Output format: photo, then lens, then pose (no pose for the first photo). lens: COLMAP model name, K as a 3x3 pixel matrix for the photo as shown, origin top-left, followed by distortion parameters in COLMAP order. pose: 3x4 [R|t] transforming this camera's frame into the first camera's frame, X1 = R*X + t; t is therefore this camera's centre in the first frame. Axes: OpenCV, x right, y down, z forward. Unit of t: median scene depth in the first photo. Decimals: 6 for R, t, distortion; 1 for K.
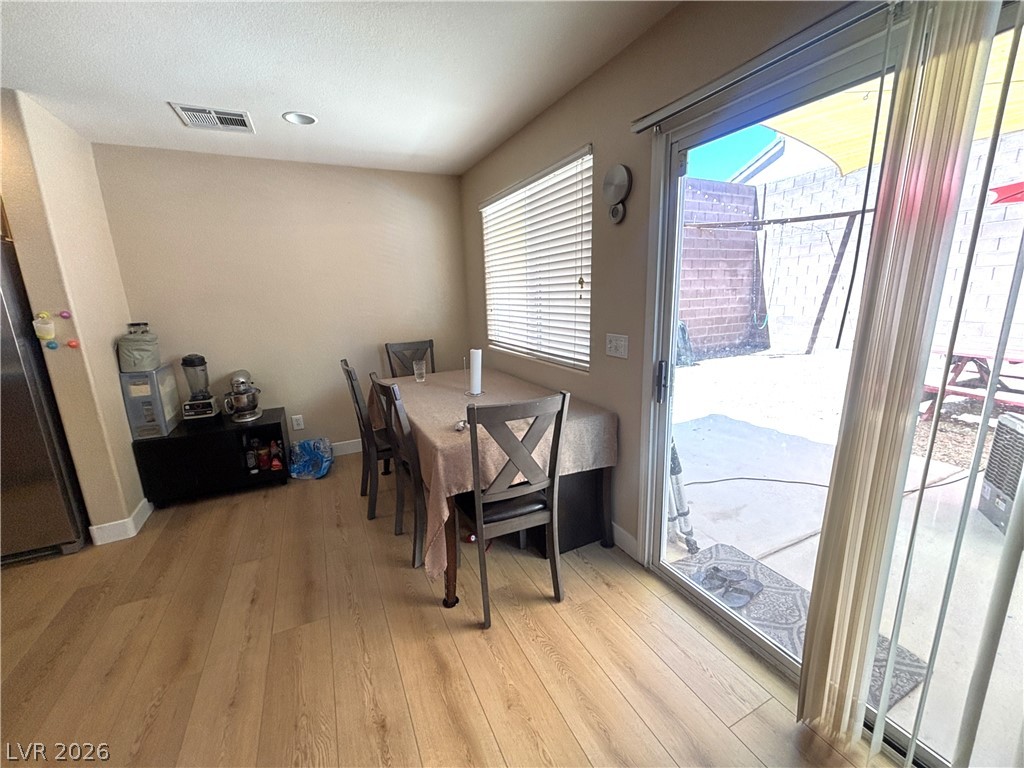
lens RADIAL K [[411.3, 0, 512.0], [0, 411.3, 384.0], [0, 0, 1]] dist [0.001900, -0.000095]
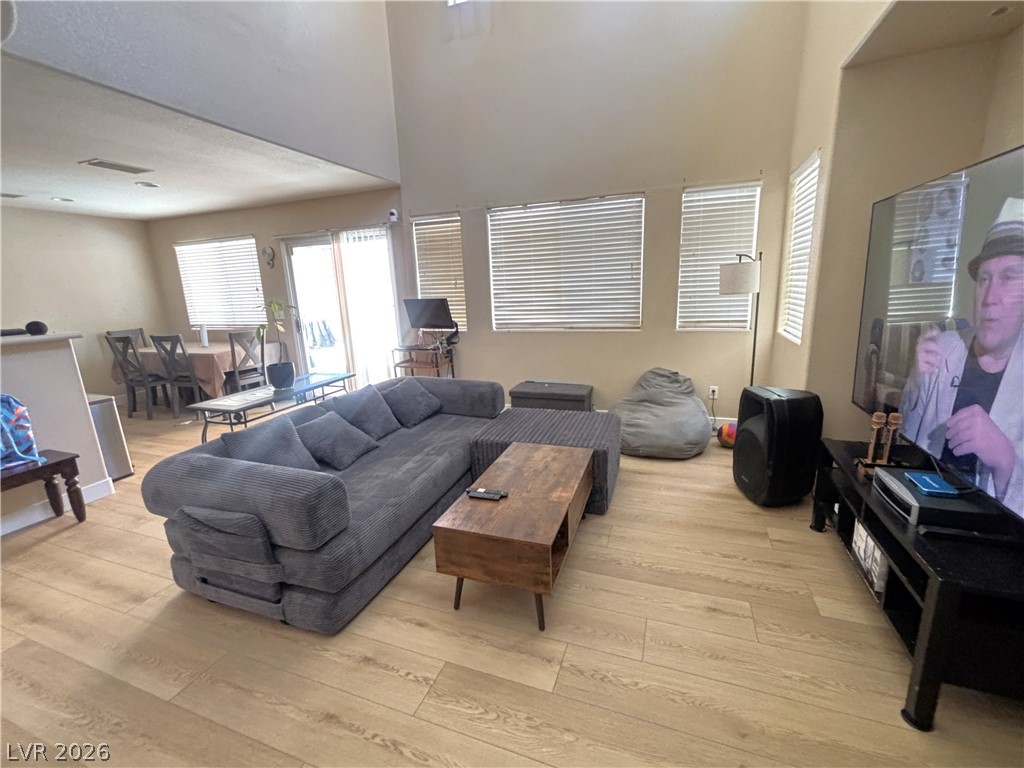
lens RADIAL K [[434.2, 0, 505.6], [0, 434.2, 386.1], [0, 0, 1]] dist [0.002666, 0.000009]
pose [[0.728441, -0.154597, 0.667438, -0.466190], [0.165560, 0.985056, 0.047475, 0.352886], [-0.664803, 0.075918, 0.743151, -1.499488]]
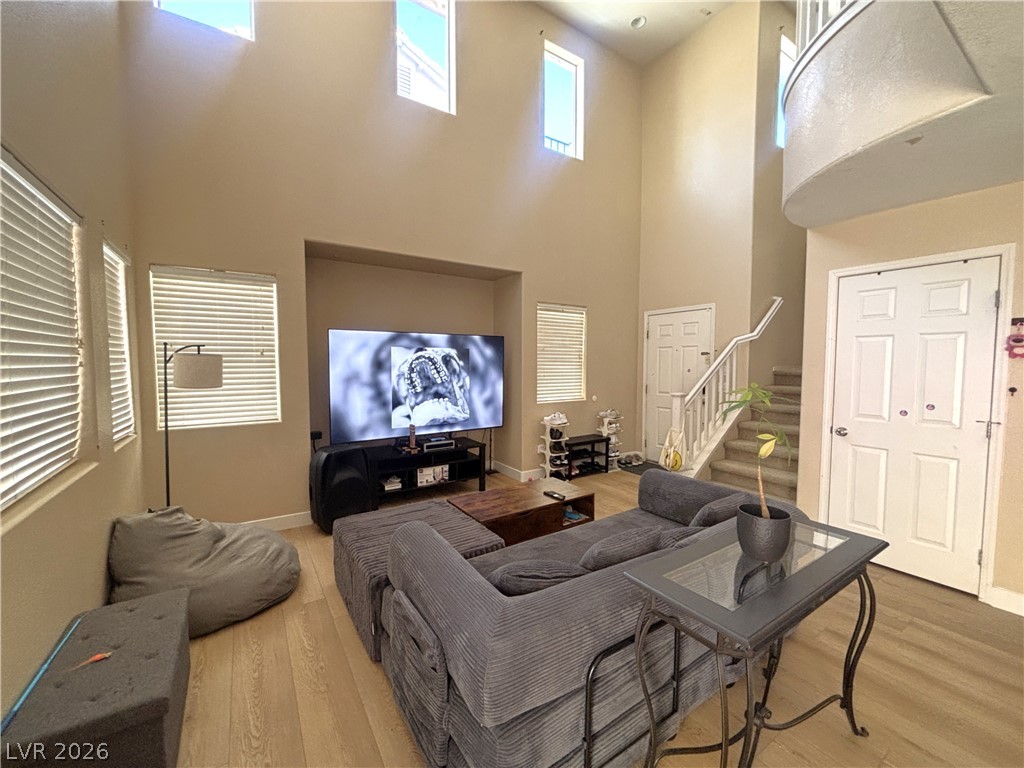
lens RADIAL K [[413.8, 0, 511.6], [0, 413.8, 386.2], [0, 0, 1]] dist [0.001576, -0.000847]
pose [[-0.990109, 0.035823, -0.135651, 0.261815], [-0.003230, 0.960777, 0.277302, -0.042090], [0.140264, 0.274997, -0.951159, 0.111501]]
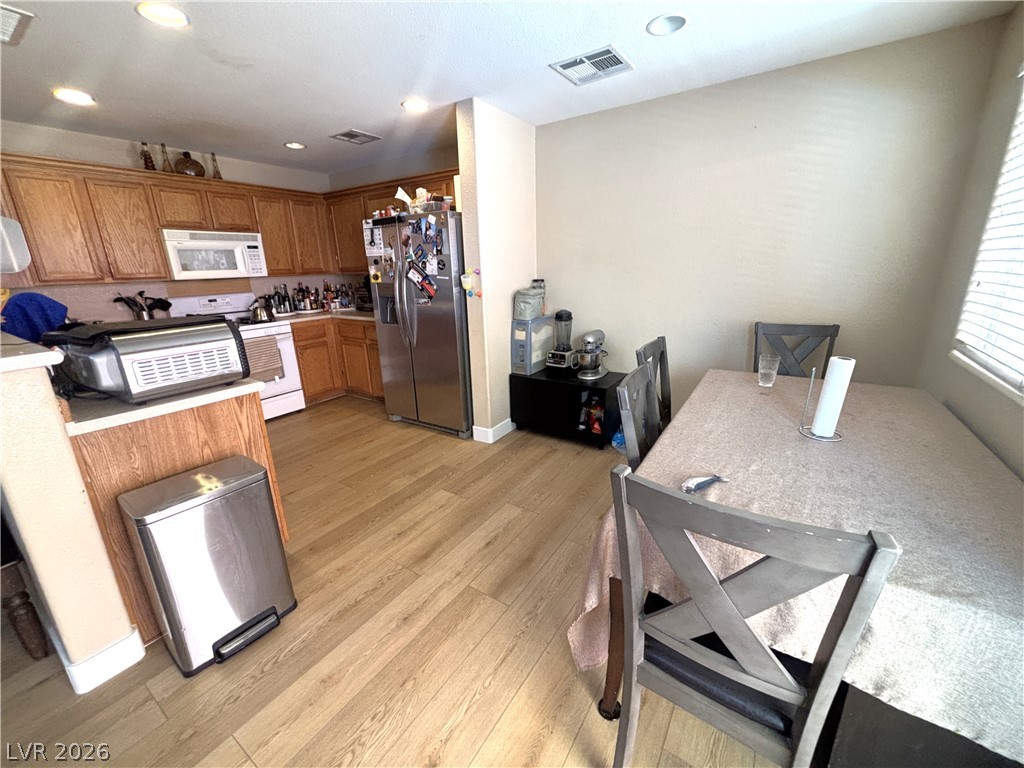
lens RADIAL K [[407.9, 0, 517.7], [0, 407.9, 386.2], [0, 0, 1]] dist [0.000975, -0.000177]
pose [[0.511698, 0.264205, -0.817533, 0.140554], [-0.176907, 0.963554, 0.200668, -0.081230], [0.840755, 0.041946, 0.539789, 0.337066]]
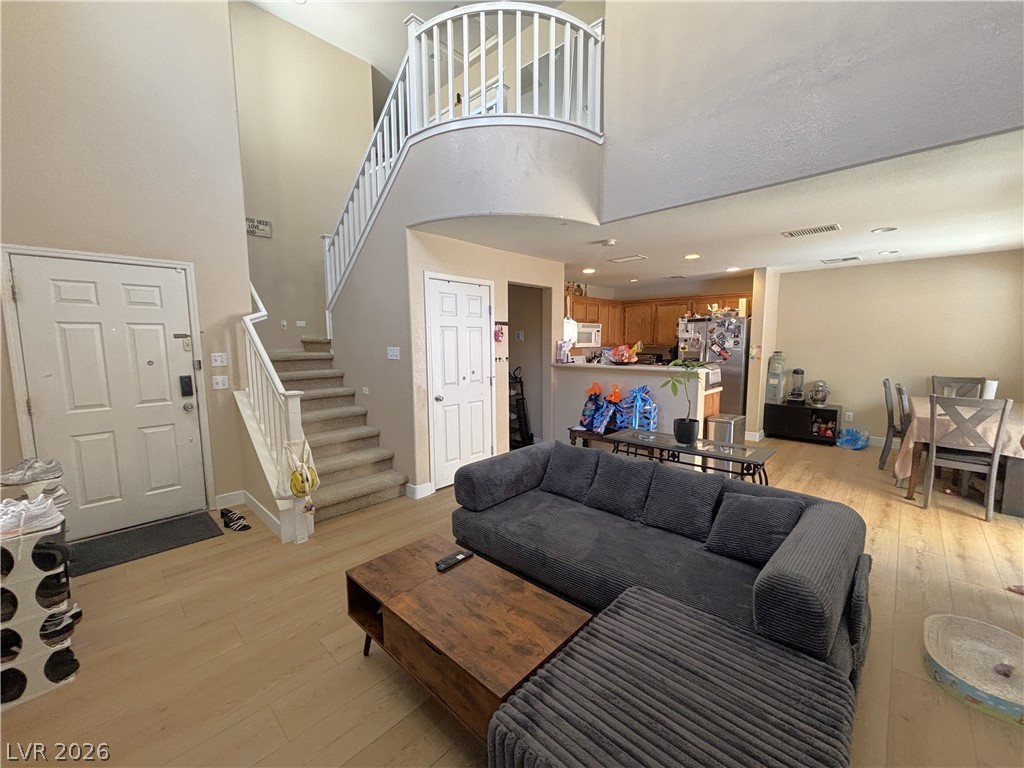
lens RADIAL K [[413.8, 0, 511.6], [0, 413.8, 386.2], [0, 0, 1]] dist [0.001576, -0.000847]
pose [[0.351139, 0.132620, -0.926884, 0.681357], [-0.206939, 0.976431, 0.061313, 0.198925], [0.913169, 0.170279, 0.370308, -1.123040]]
